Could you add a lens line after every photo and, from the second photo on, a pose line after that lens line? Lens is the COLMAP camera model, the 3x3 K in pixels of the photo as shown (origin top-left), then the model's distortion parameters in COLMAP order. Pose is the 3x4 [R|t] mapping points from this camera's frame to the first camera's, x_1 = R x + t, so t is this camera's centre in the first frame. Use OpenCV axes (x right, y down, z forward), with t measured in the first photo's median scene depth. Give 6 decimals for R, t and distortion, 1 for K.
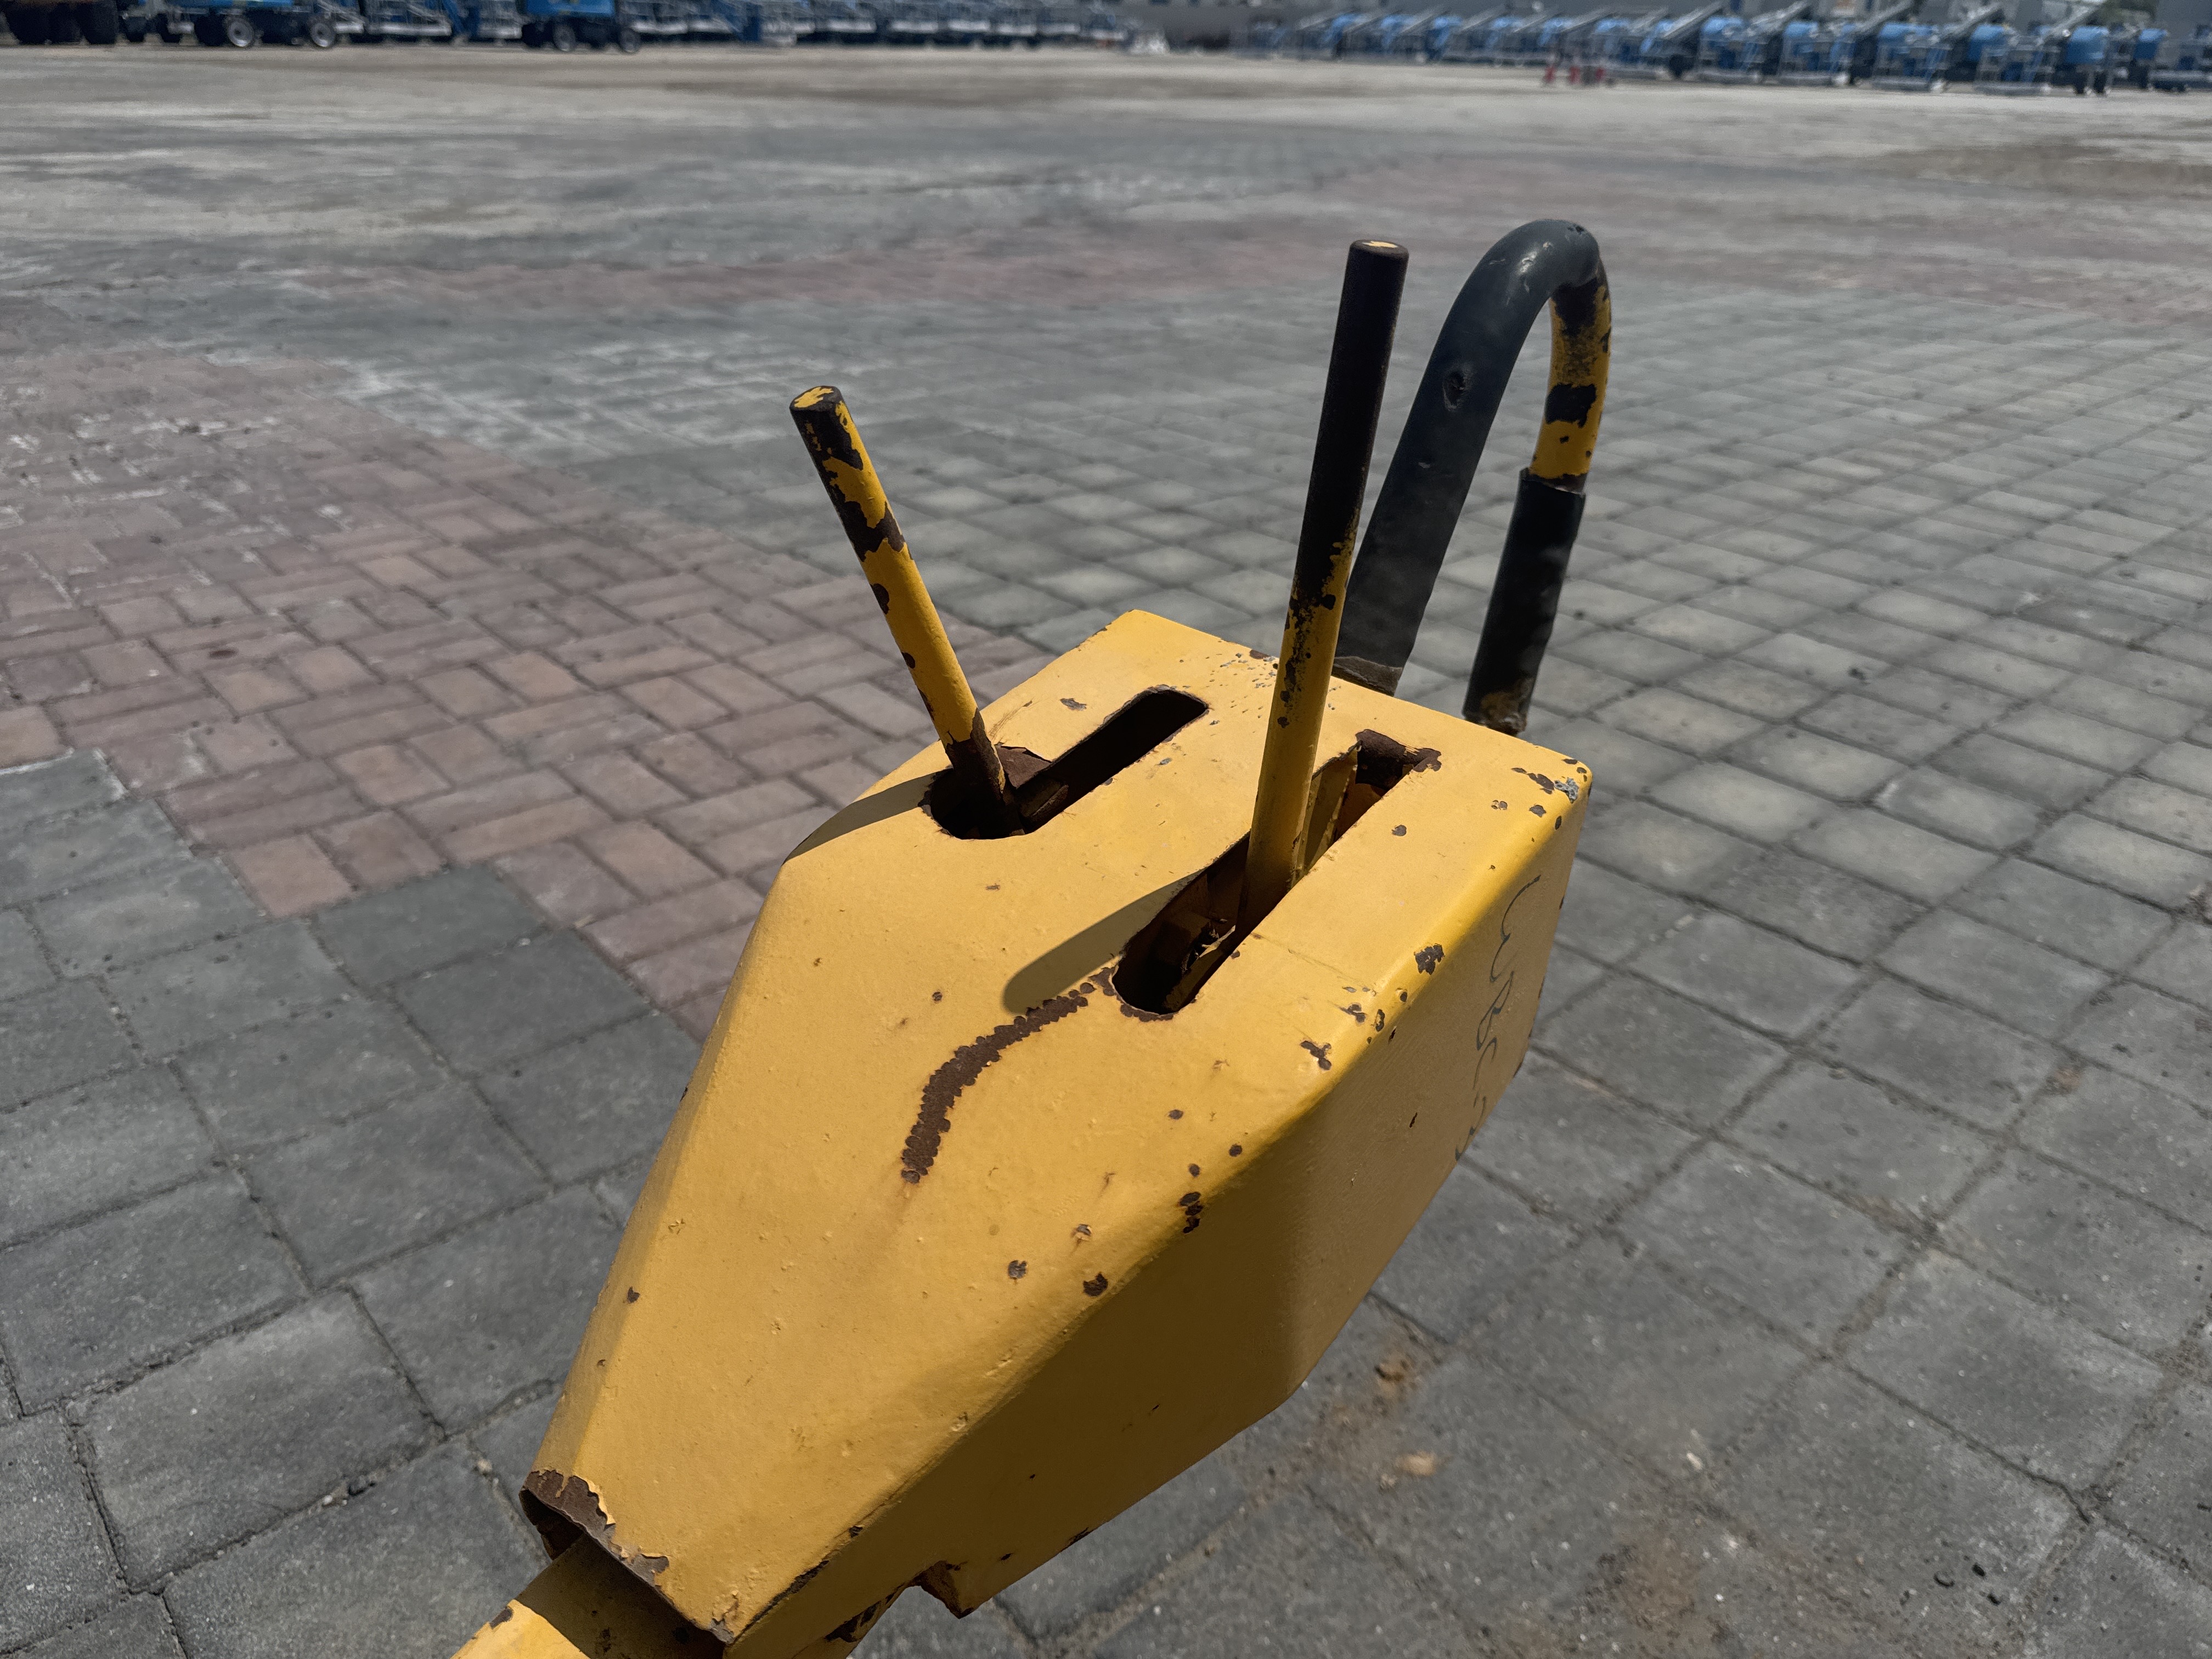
lens RADIAL K [[1579.7, 0, 1109.2], [0, 1579.7, 822.4], [0, 0, 1]] dist [0.043611, -0.068641]
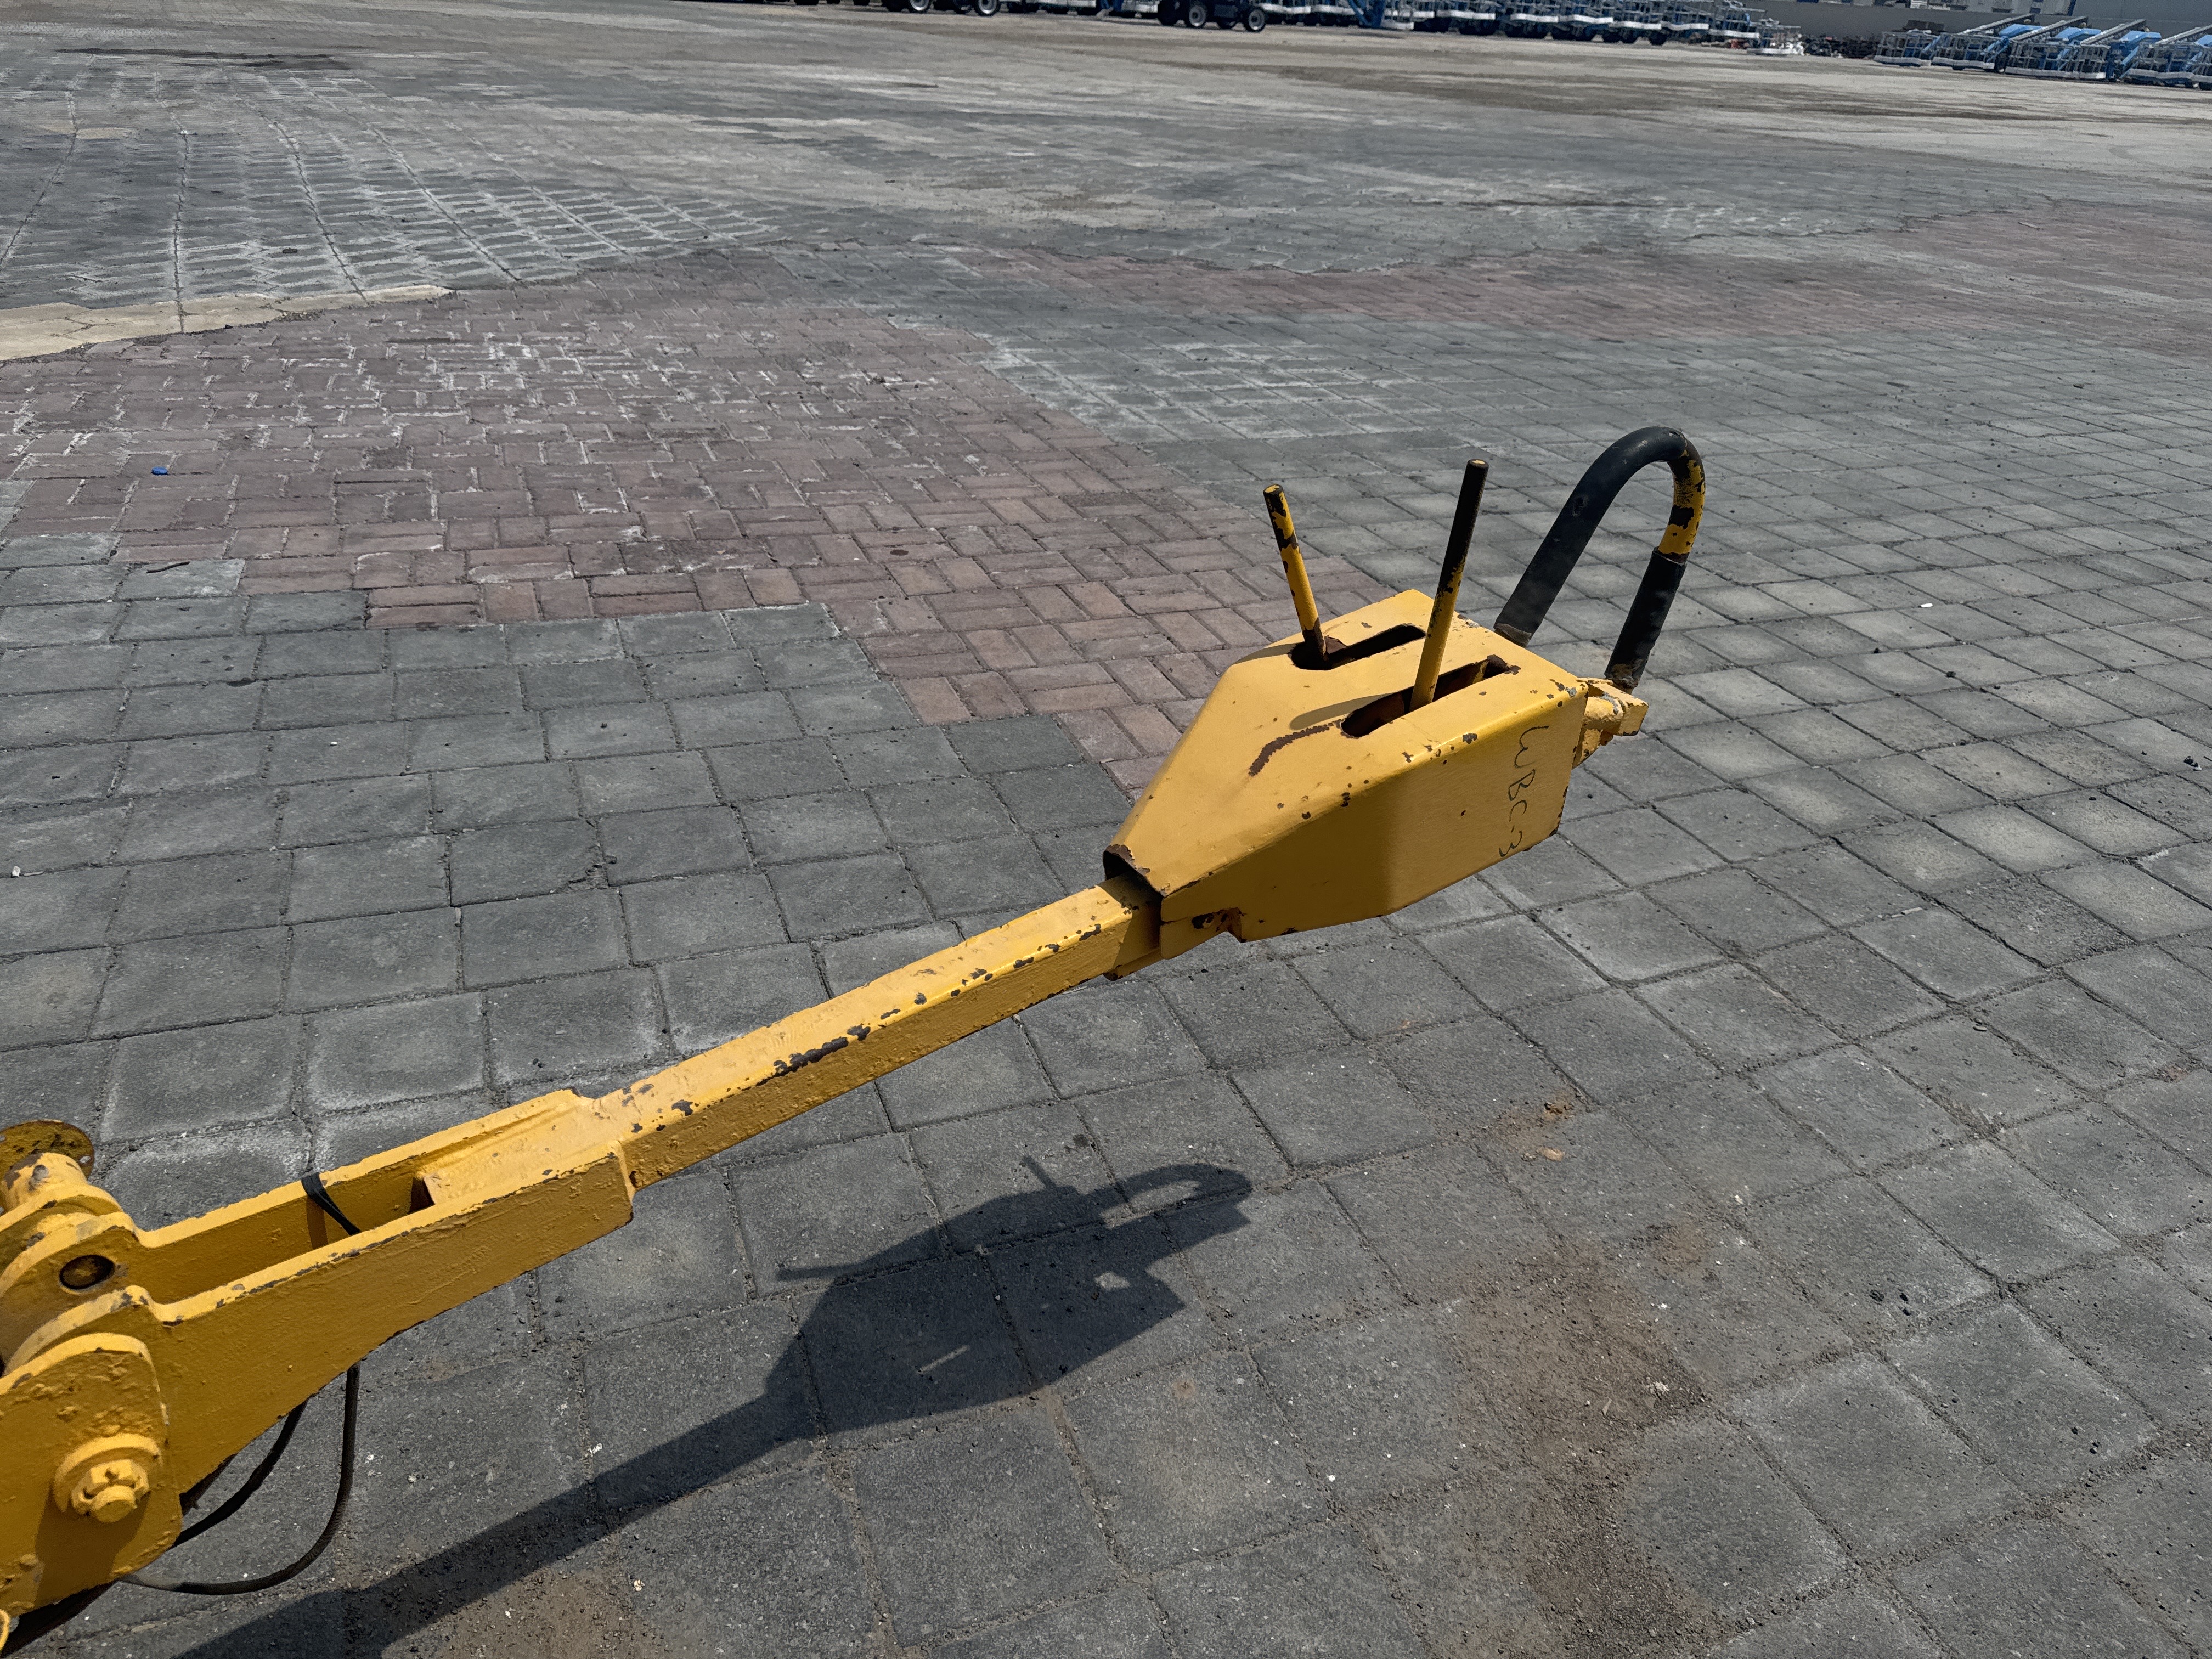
lens RADIAL K [[1569.8, 0, 1108.8], [0, 1569.8, 817.8], [0, 0, 1]] dist [0.021912, -0.031834]
pose [[0.939374, 0.183307, -0.289786, 0.058790], [-0.180191, 0.982911, 0.037642, 0.031440], [0.291734, 0.016857, 0.956351, -0.222218]]
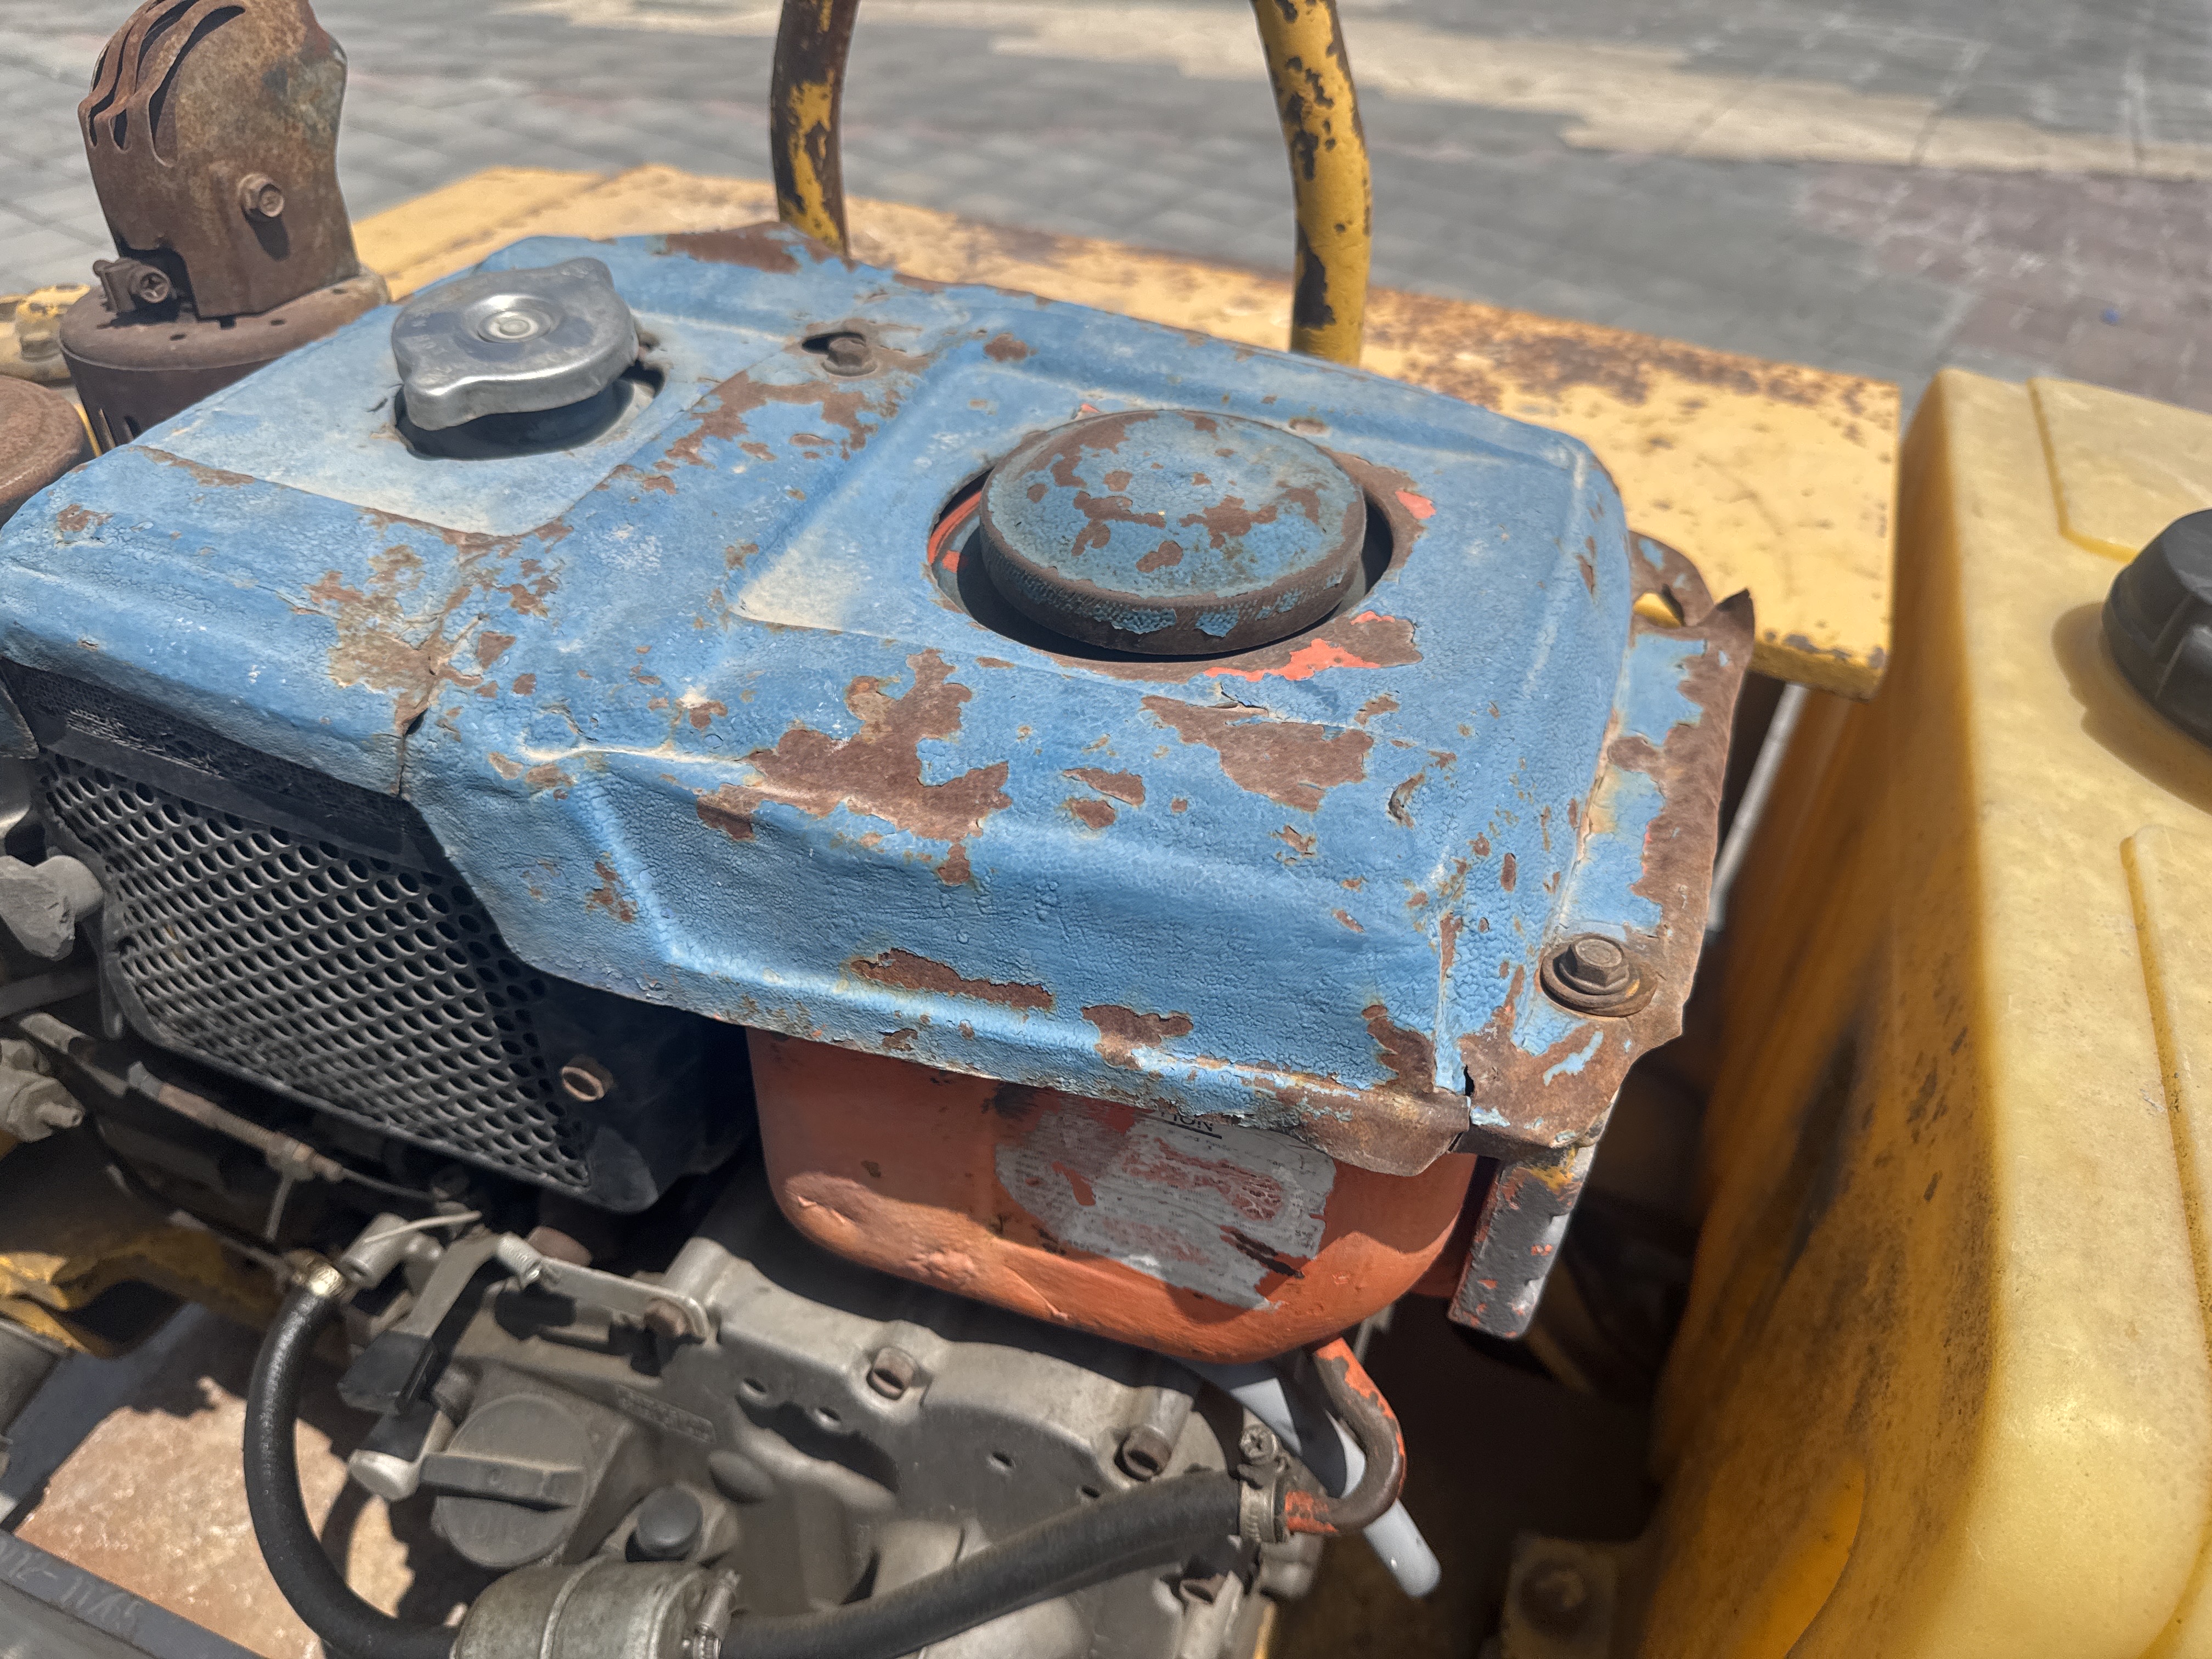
lens RADIAL K [[1579.7, 0, 1109.2], [0, 1579.7, 822.4], [0, 0, 1]] dist [0.043611, -0.068641]
pose [[0.243120, 0.552903, -0.796989, -0.104559], [-0.473750, 0.784662, 0.399834, 0.097709], [0.846436, 0.280365, 0.452704, -0.253730]]
